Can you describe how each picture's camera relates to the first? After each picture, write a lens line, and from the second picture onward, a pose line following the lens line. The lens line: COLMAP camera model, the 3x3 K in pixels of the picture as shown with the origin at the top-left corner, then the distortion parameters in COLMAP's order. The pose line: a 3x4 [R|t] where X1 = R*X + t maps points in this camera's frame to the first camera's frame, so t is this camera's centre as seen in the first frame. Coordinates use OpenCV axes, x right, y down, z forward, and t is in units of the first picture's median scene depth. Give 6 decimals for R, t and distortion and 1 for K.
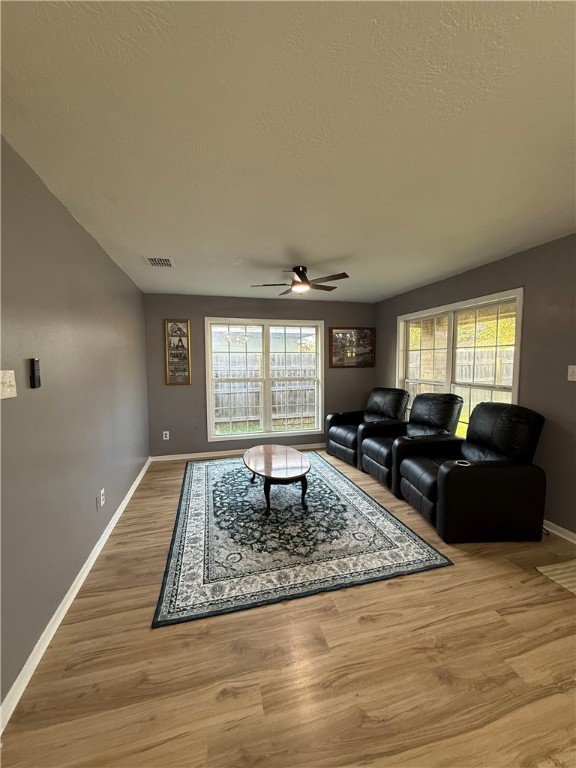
lens RADIAL K [[306.1, 0, 288.0], [0, 306.1, 384.0], [0, 0, 1]] dist [-0.001037, -0.000125]
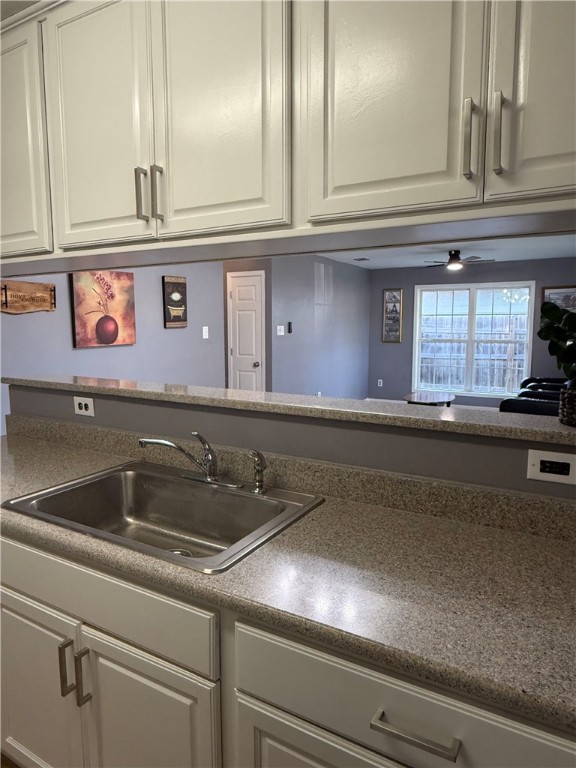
lens RADIAL K [[501.3, 0, 288.0], [0, 501.3, 384.0], [0, 0, 1]] dist [-0.001223, 0.001940]
pose [[0.712913, 0.087250, -0.695803, 0.759445], [-0.055257, 0.996134, 0.068294, 0.054161], [0.699072, -0.010240, 0.714978, -0.724636]]
